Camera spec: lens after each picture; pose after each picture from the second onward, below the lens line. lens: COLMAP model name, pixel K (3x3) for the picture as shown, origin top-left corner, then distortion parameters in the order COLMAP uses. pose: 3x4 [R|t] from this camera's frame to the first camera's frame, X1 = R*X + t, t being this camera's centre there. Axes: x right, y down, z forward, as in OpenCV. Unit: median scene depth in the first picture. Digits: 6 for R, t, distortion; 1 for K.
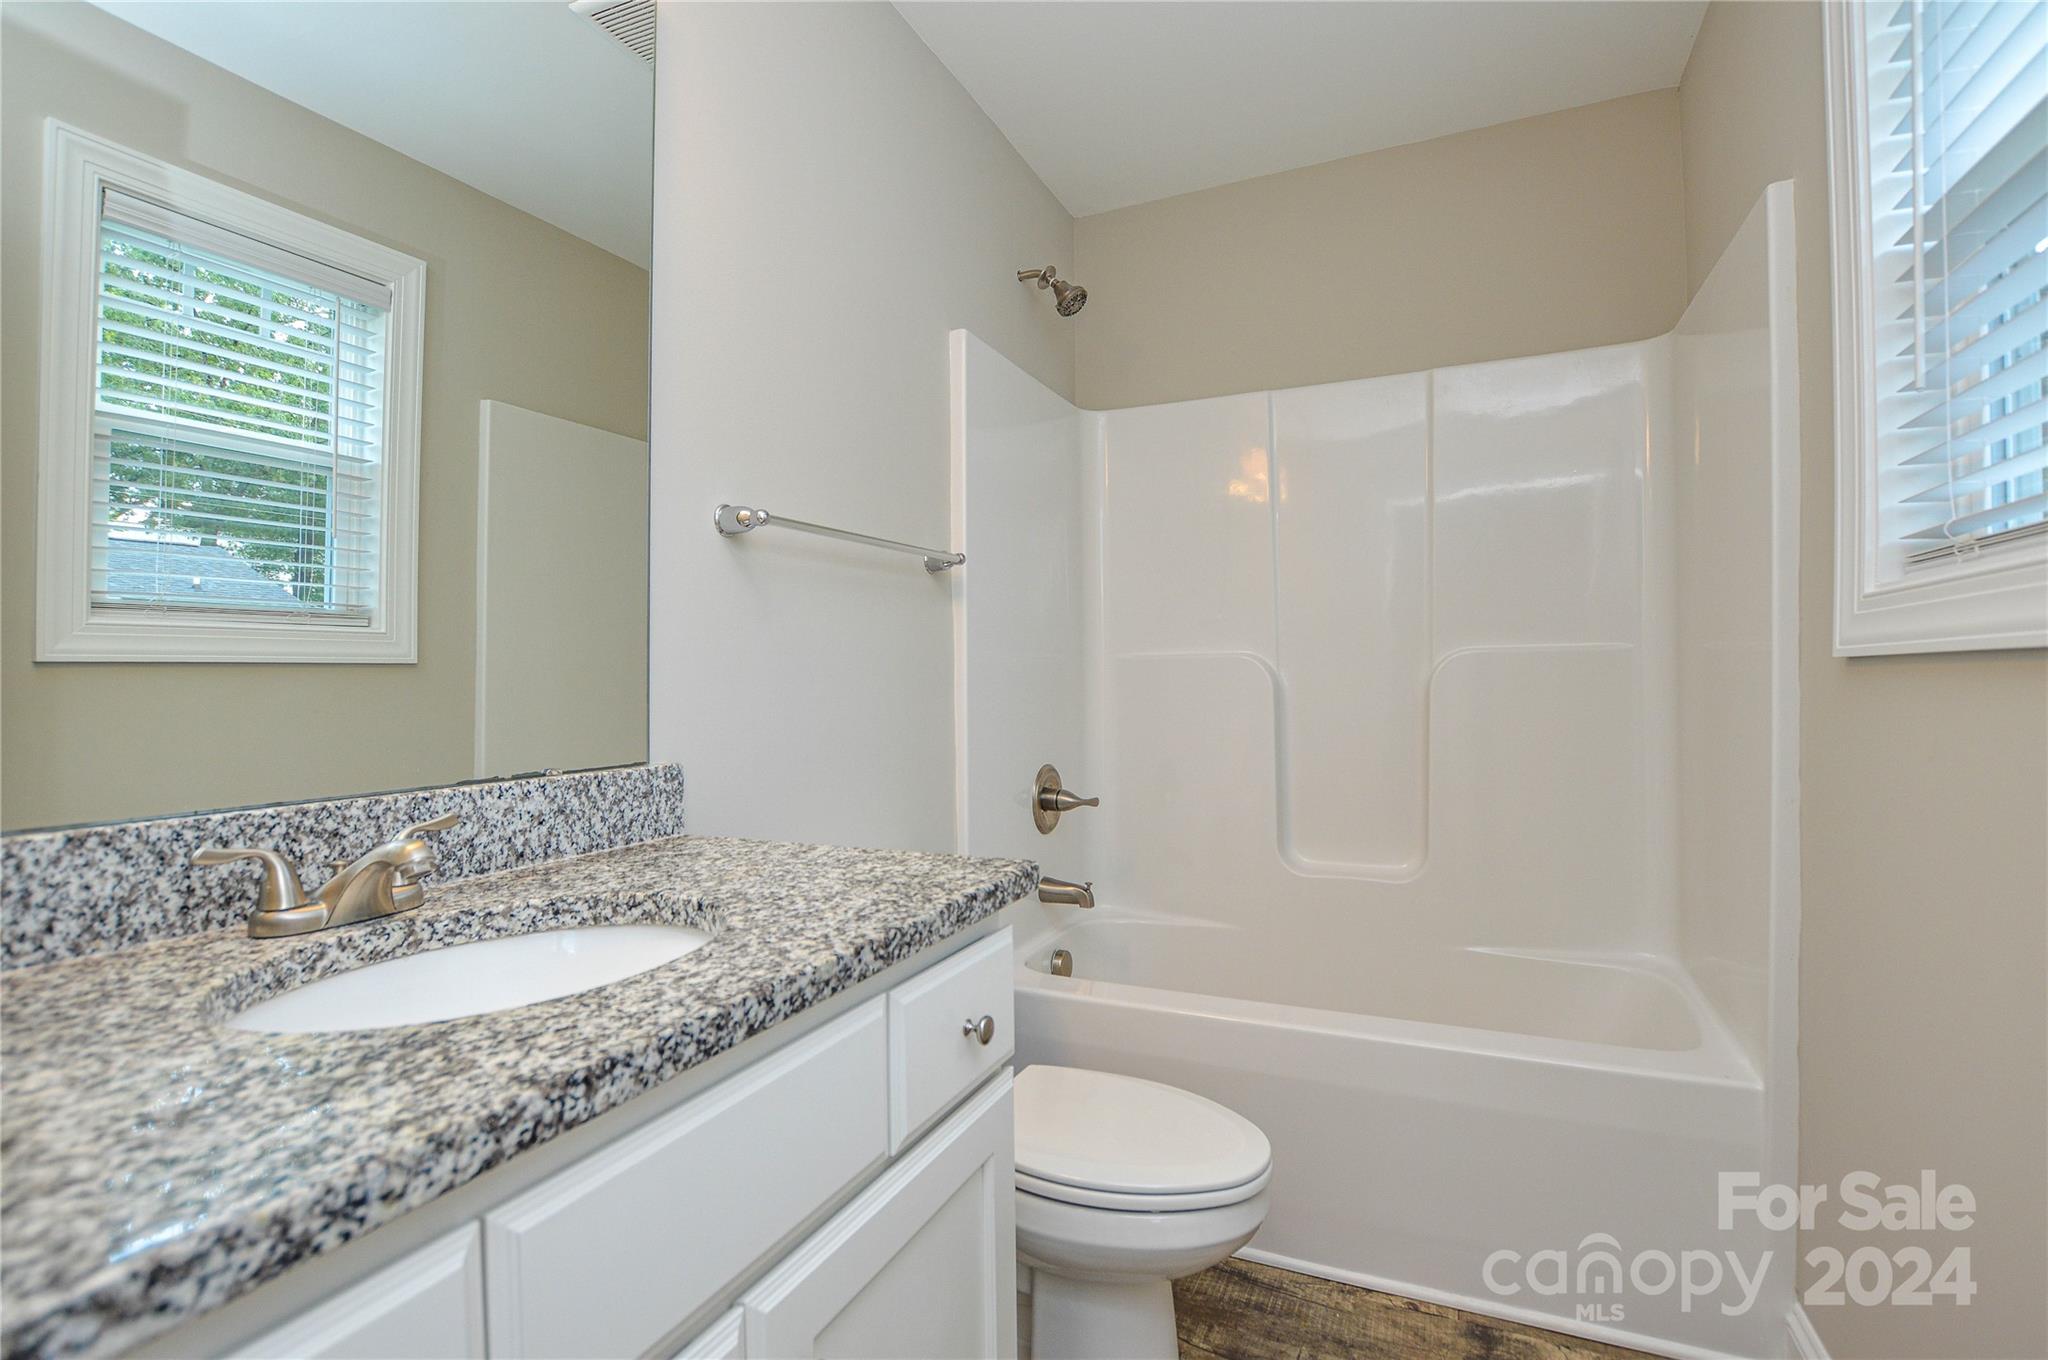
lens RADIAL K [[933.1, 0, 1031.2], [0, 933.1, 678.9], [0, 0, 1]] dist [-0.027097, 0.001445]
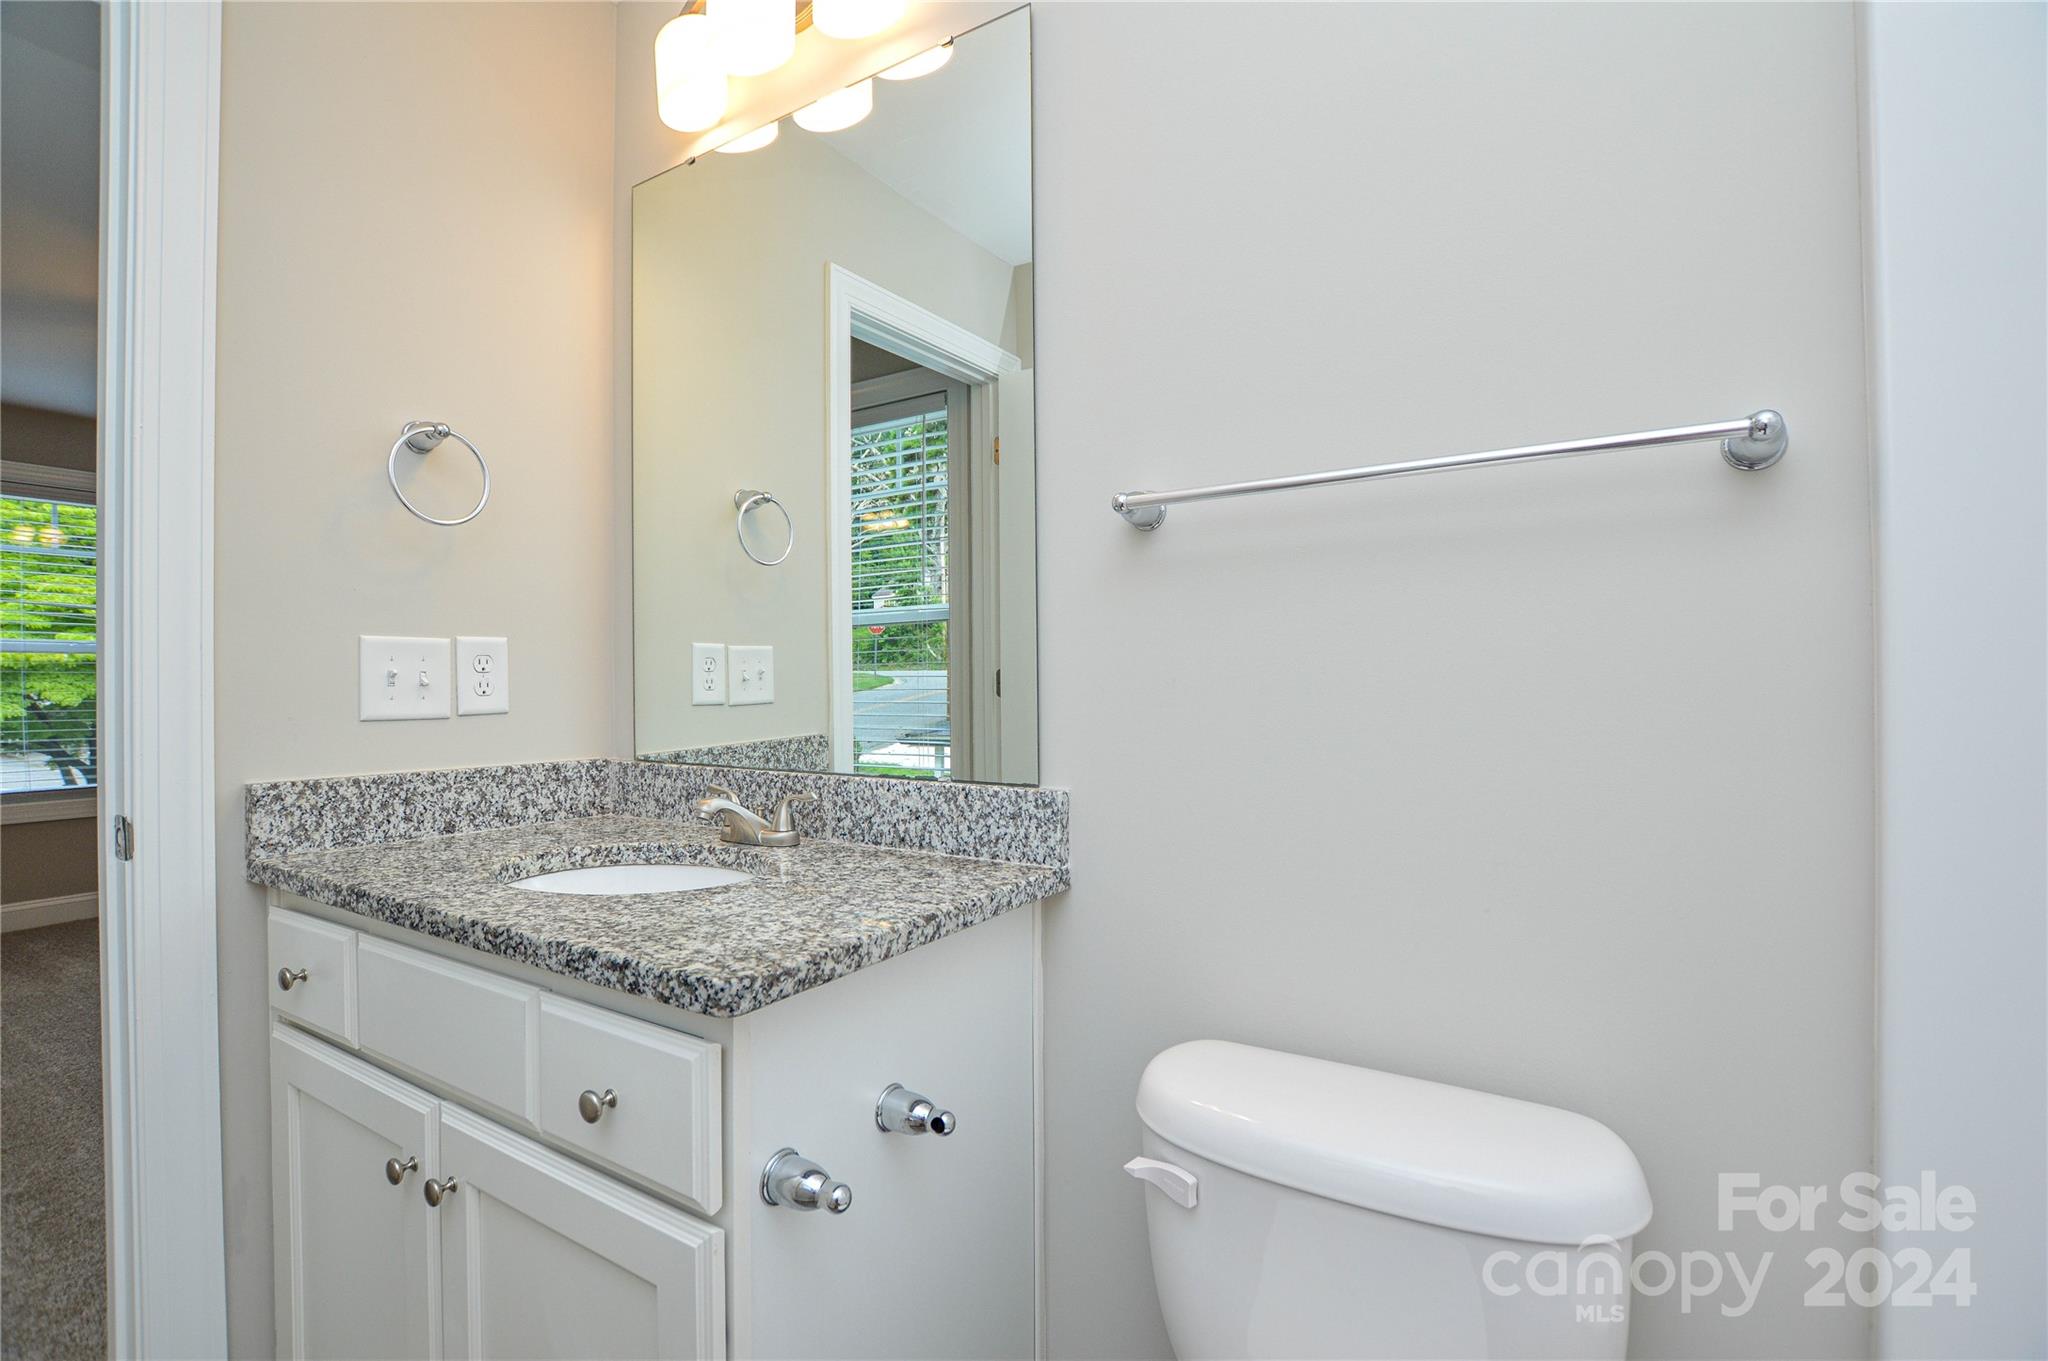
lens RADIAL K [[933.1, 0, 1032.4], [0, 933.1, 675.0], [0, 0, 1]] dist [-0.027097, 0.001445]
pose [[-0.133038, 0.005356, -0.991097, 0.669002], [0.006143, 0.999971, 0.004580, -0.037526], [0.991092, -0.005479, -0.133067, 1.323752]]
